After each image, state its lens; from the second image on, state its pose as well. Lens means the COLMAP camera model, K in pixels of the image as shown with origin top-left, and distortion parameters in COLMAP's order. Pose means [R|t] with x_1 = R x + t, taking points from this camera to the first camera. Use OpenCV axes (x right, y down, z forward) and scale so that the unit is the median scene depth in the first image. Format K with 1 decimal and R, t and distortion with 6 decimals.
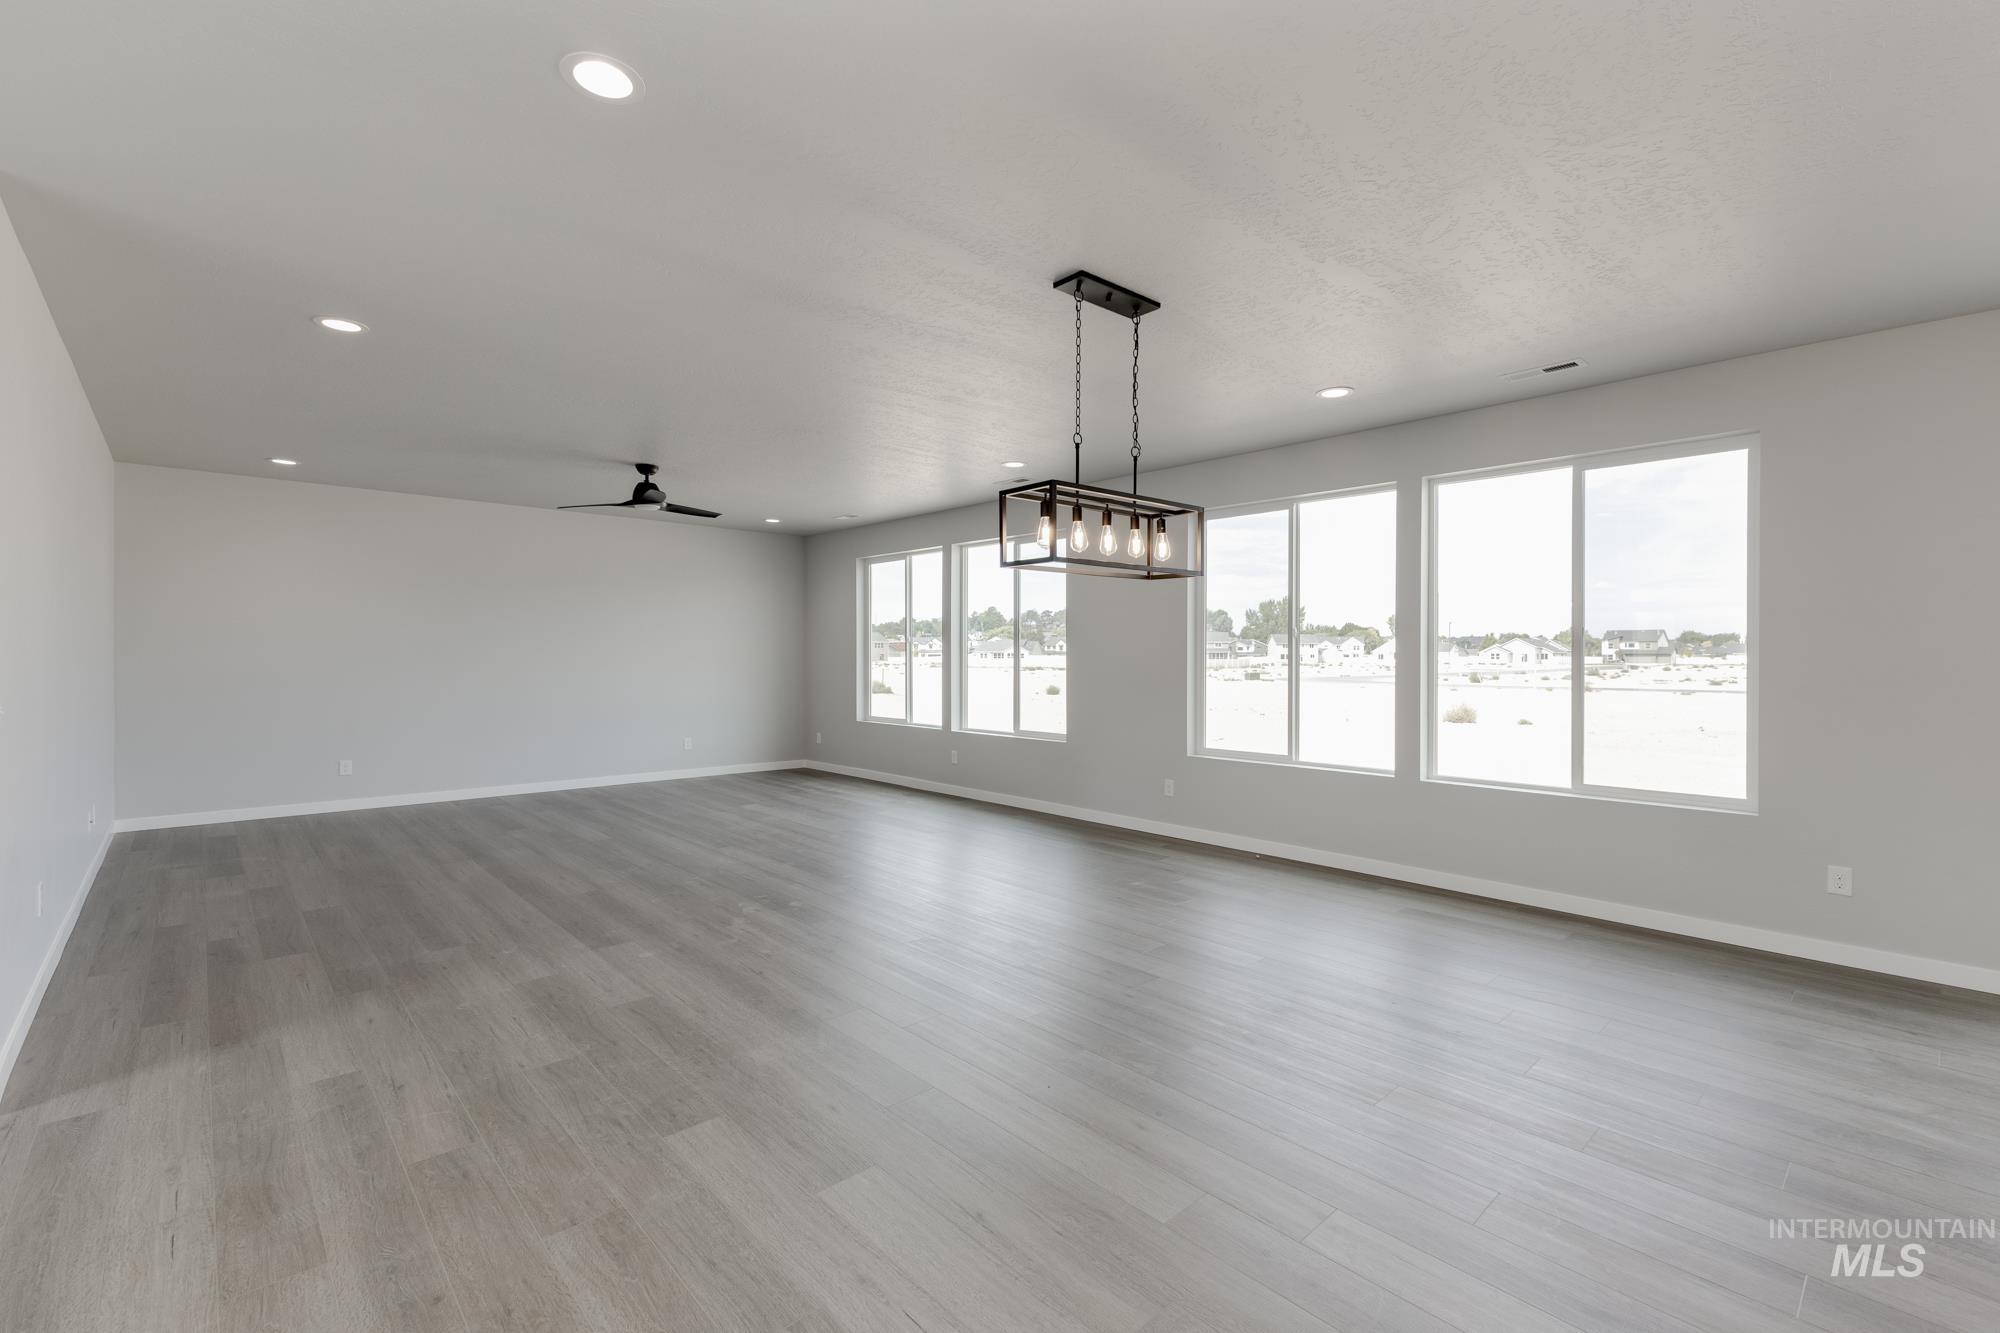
lens RADIAL K [[864.6, 0, 1004.0], [0, 864.6, 656.9], [0, 0, 1]] dist [0.010900, -0.002016]
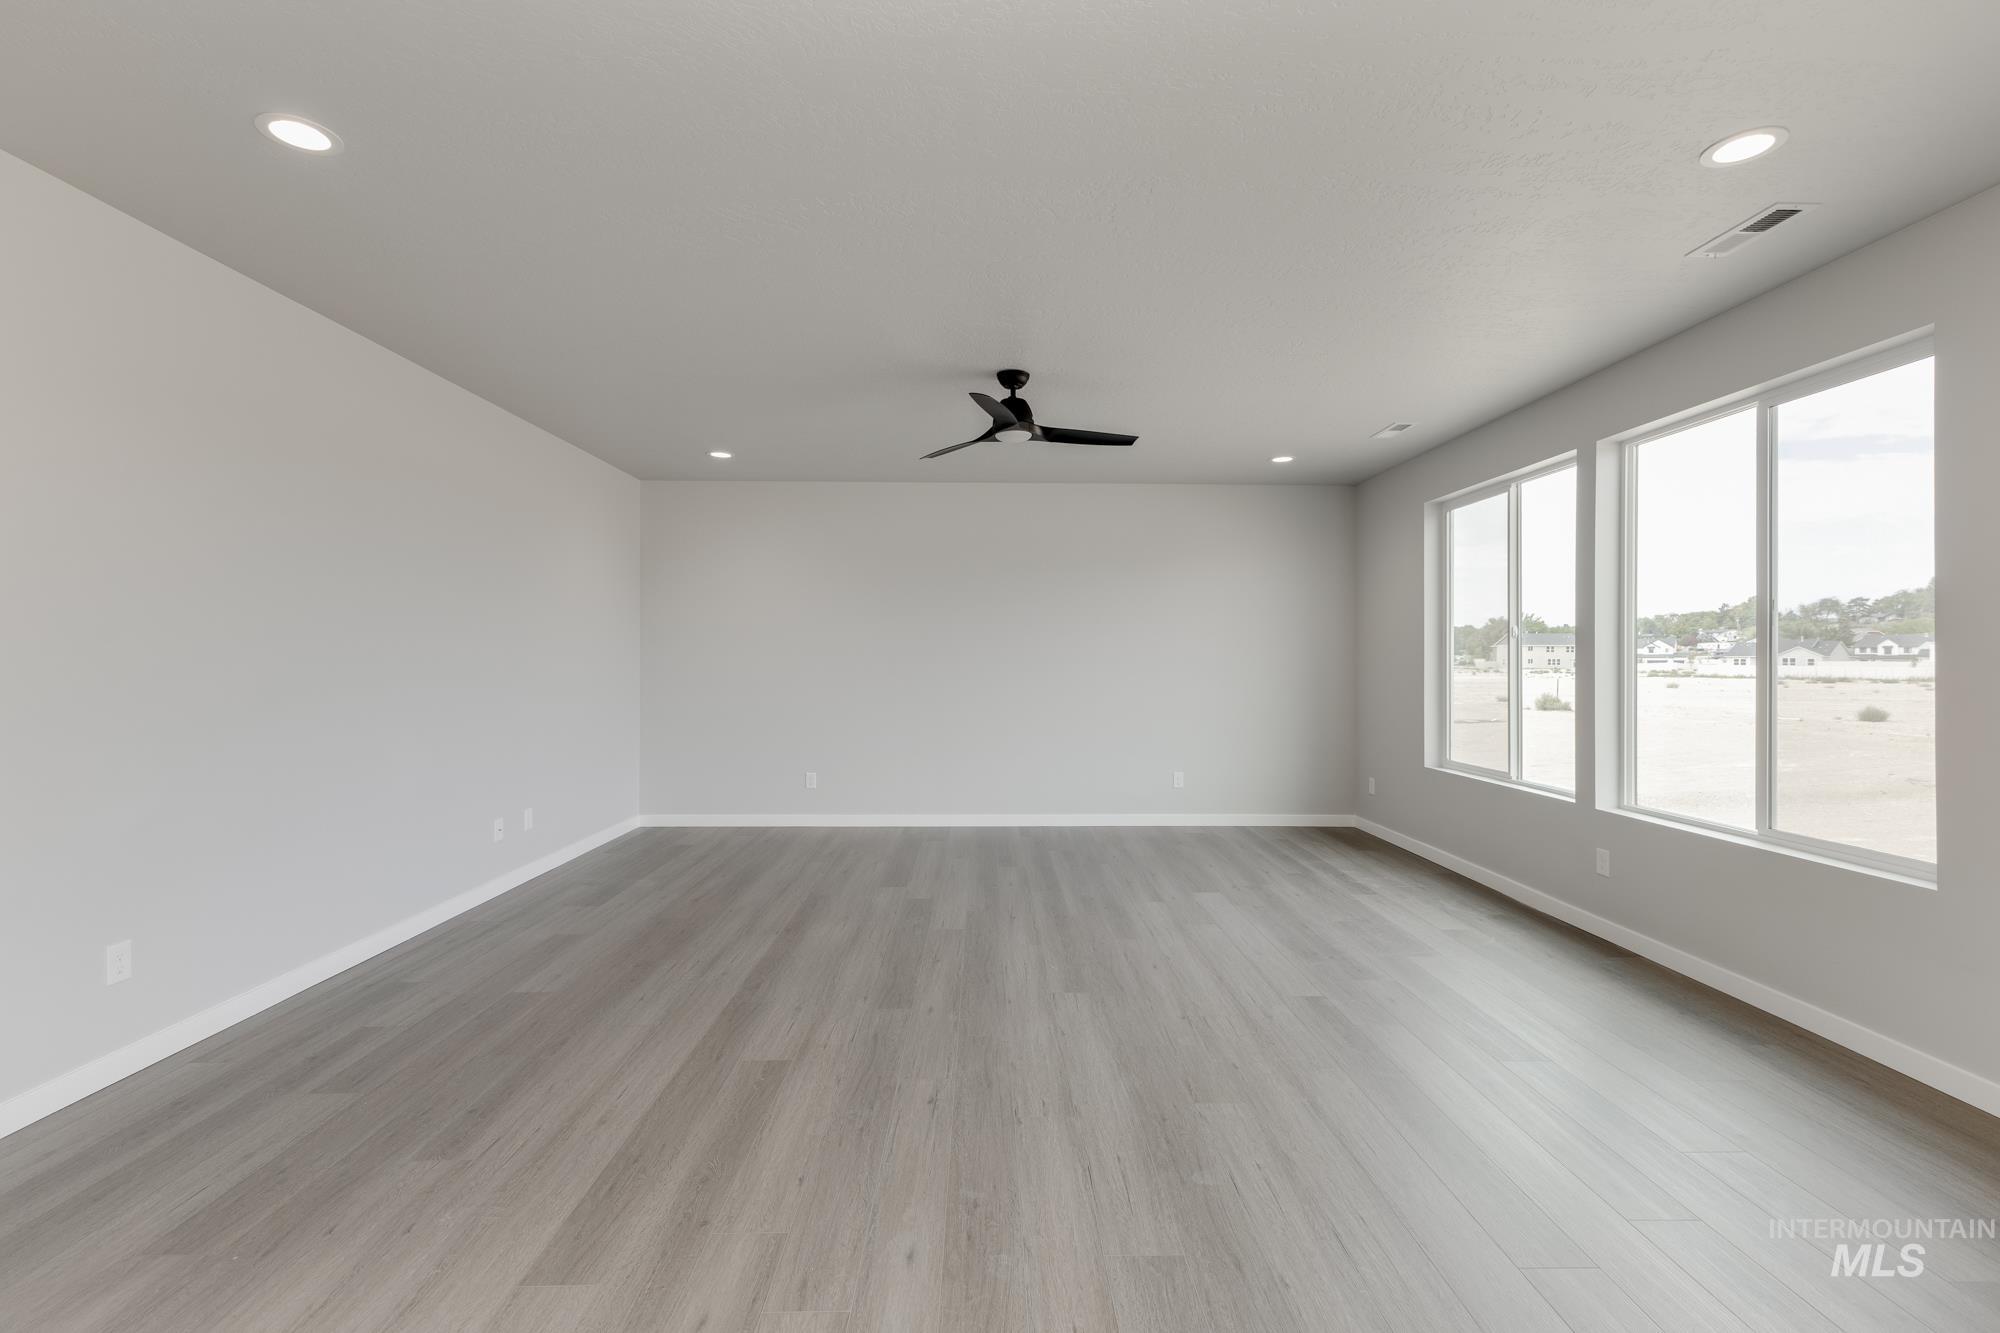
lens RADIAL K [[864.6, 0, 1002.7], [0, 864.6, 662.2], [0, 0, 1]] dist [0.010900, -0.002016]
pose [[0.747657, 0.000718, -0.664084, 0.020028], [-0.001248, 0.999999, -0.000324, -0.000192], [0.664083, 0.001071, 0.747658, 0.448715]]
